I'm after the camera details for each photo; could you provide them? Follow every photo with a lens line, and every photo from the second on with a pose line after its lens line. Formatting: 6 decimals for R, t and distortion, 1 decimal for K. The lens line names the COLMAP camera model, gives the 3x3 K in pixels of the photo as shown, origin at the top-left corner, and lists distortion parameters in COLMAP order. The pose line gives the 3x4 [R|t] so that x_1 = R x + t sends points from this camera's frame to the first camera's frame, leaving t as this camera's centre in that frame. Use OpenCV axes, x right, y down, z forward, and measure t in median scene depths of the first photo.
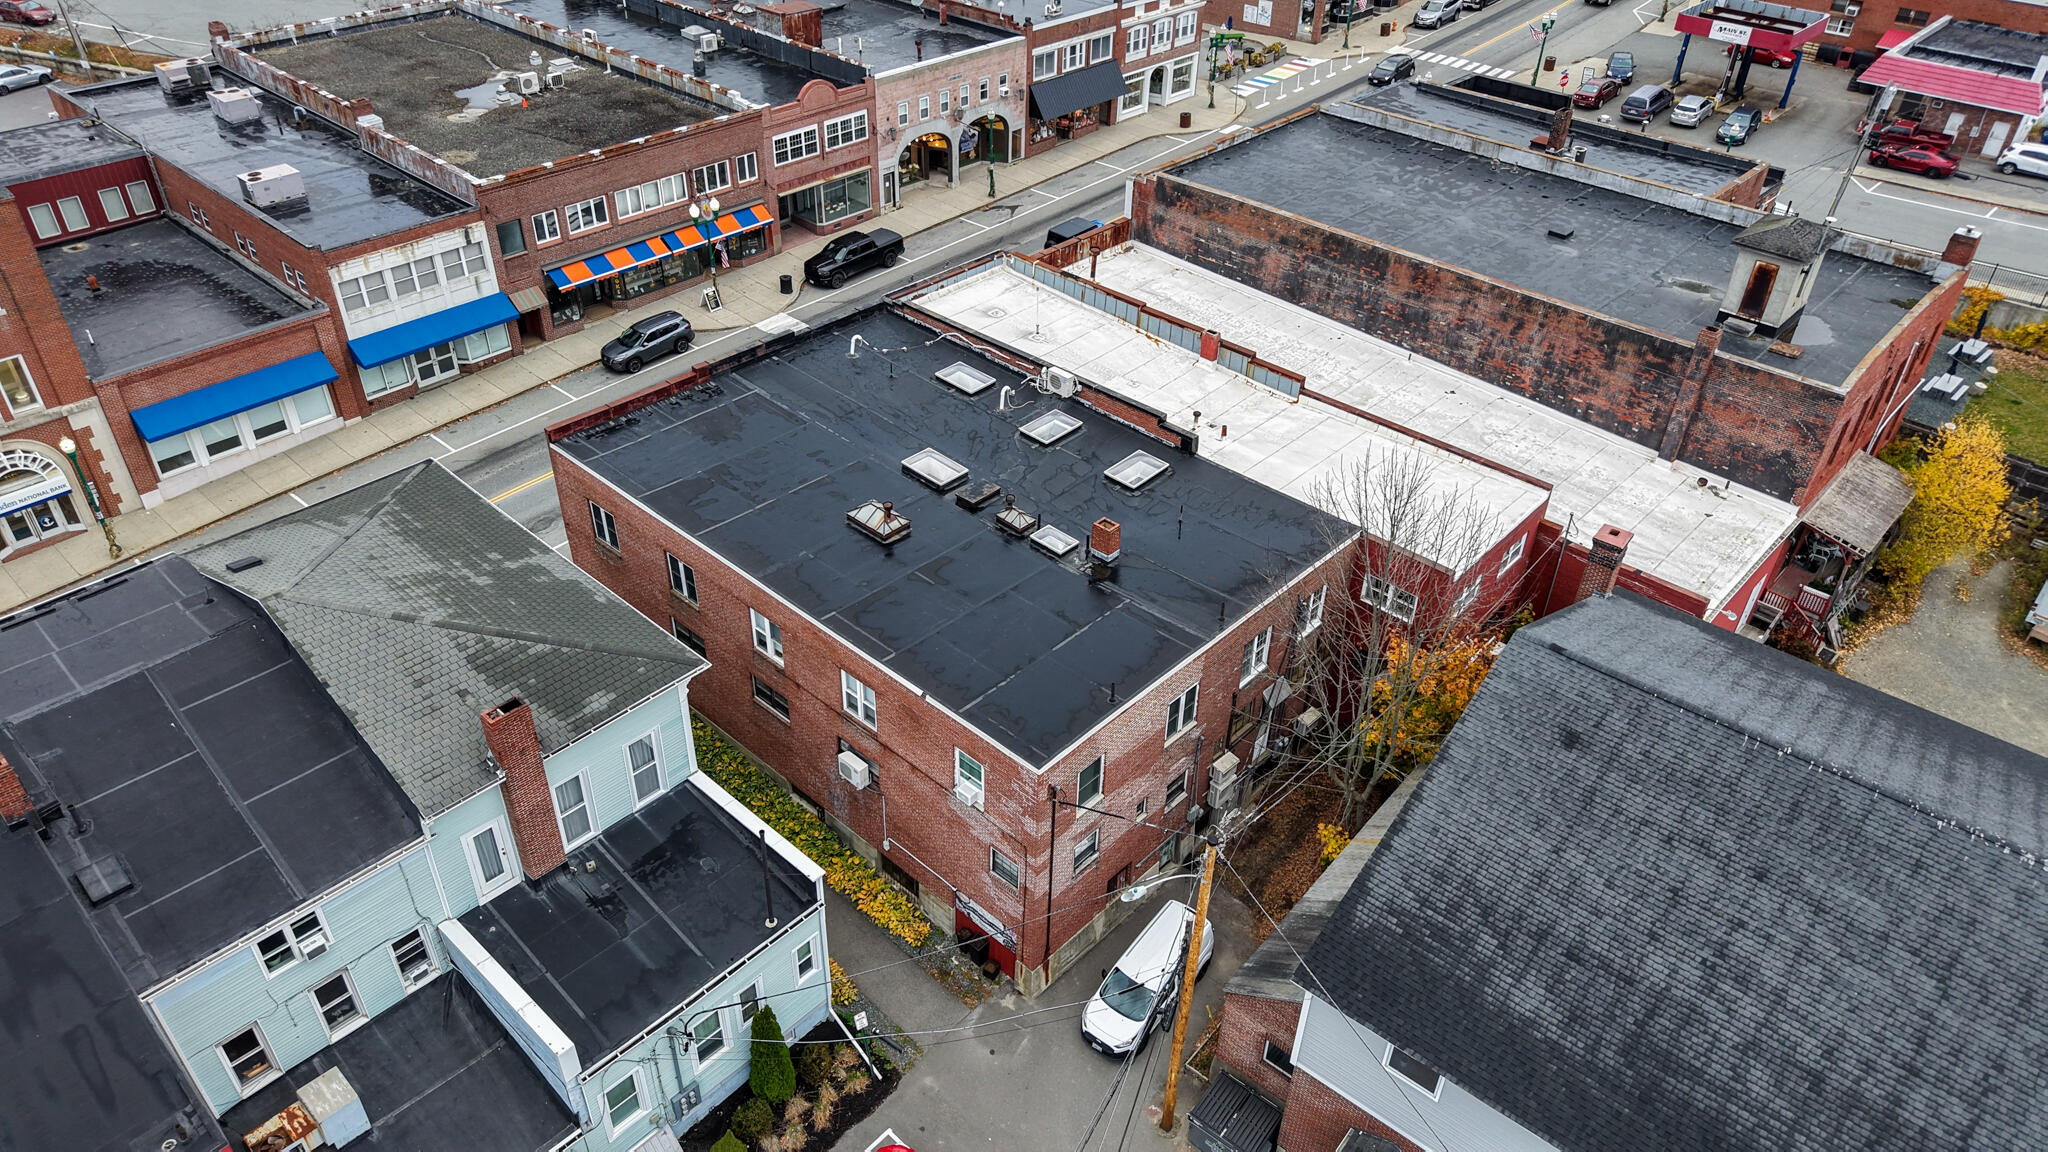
lens RADIAL K [[1362.2, 0, 1024.9], [0, 1362.2, 573.4], [0, 0, 1]] dist [0.044459, -0.054353]
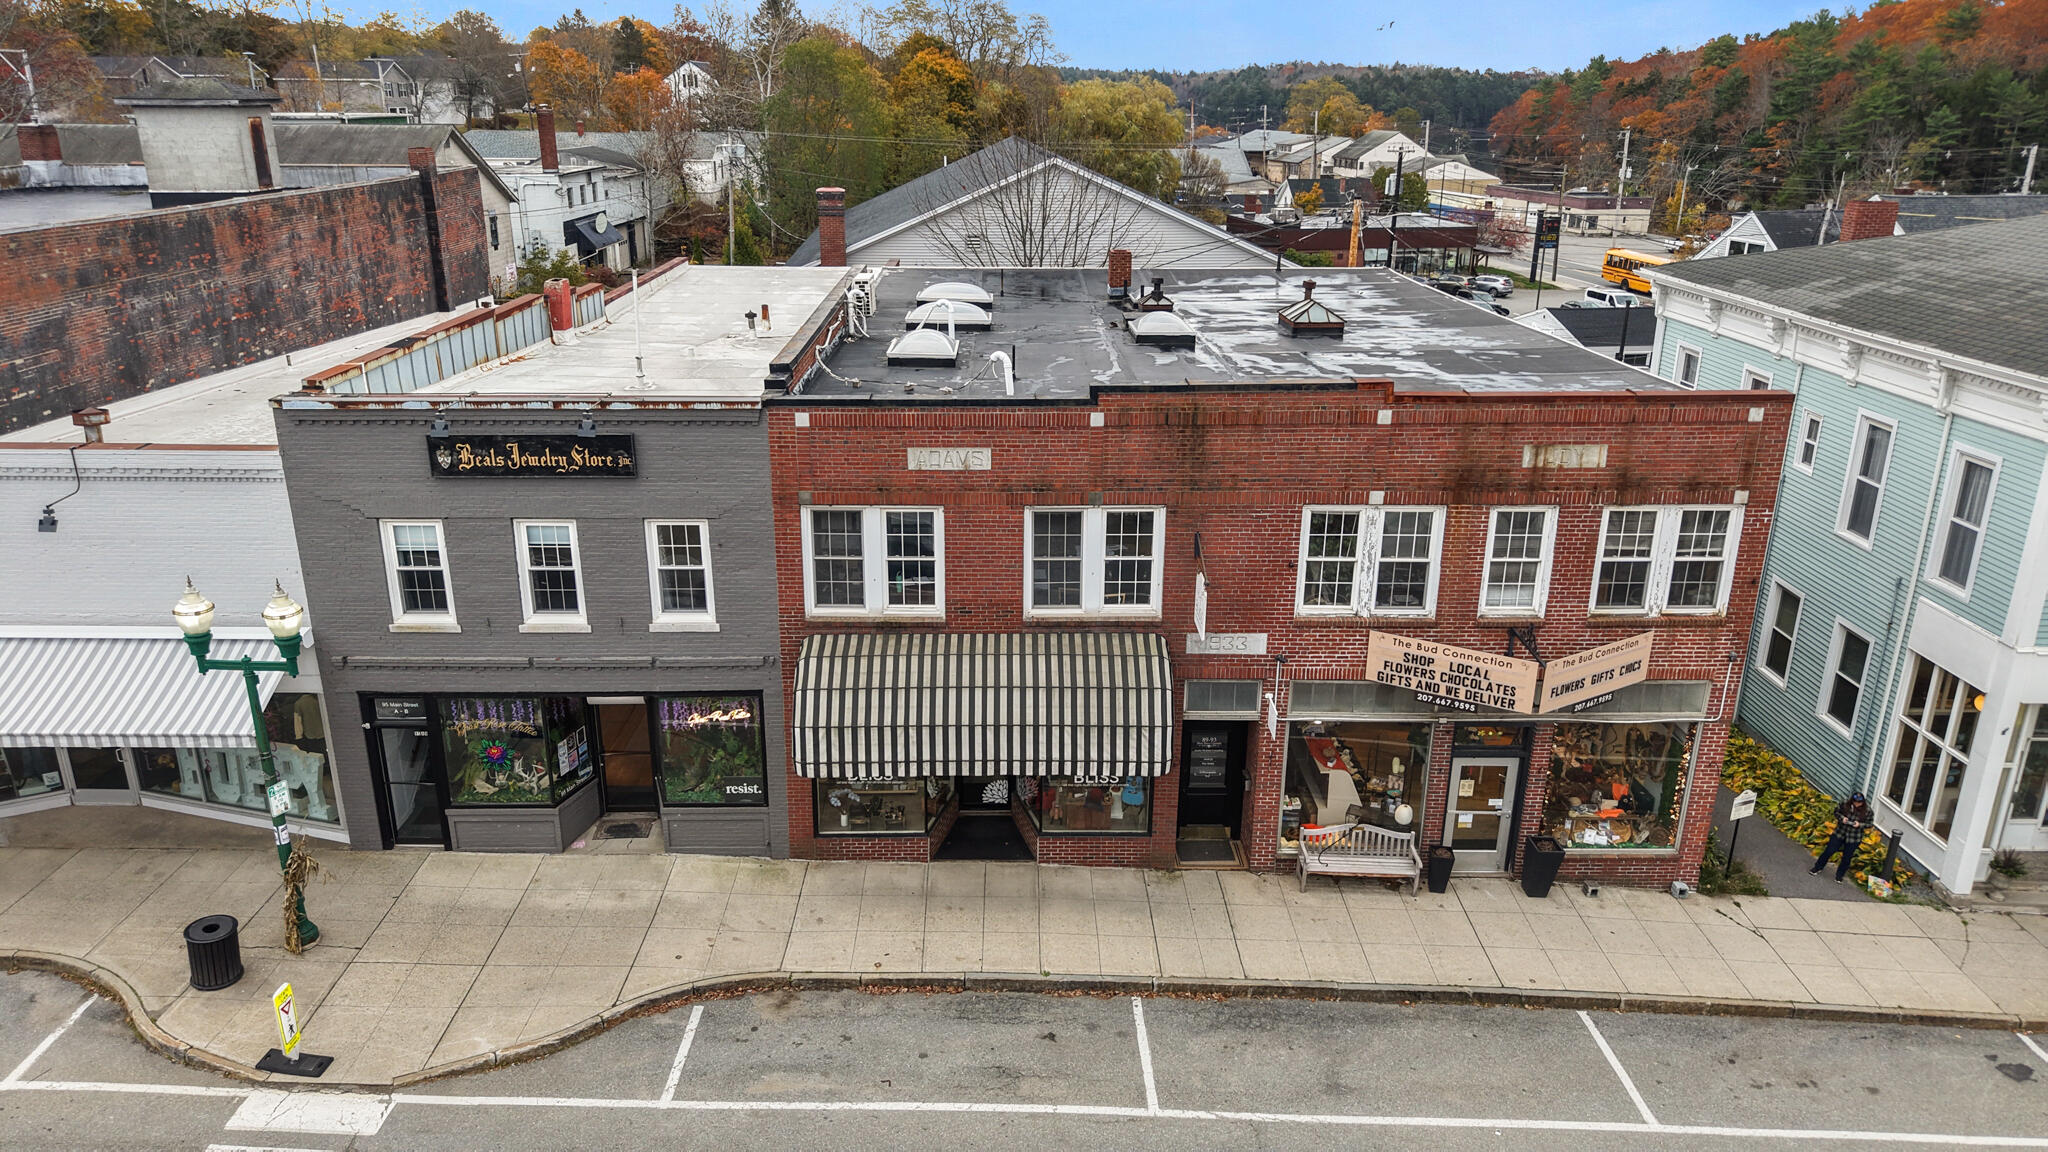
lens RADIAL K [[1367.4, 0, 1023.0], [0, 1367.4, 575.8], [0, 0, 1]] dist [0.017560, -0.020766]
pose [[-0.688321, -0.261828, 0.676506, -0.352023], [0.411880, 0.626618, 0.661593, -0.330011], [-0.597135, 0.734027, -0.323472, 0.950776]]
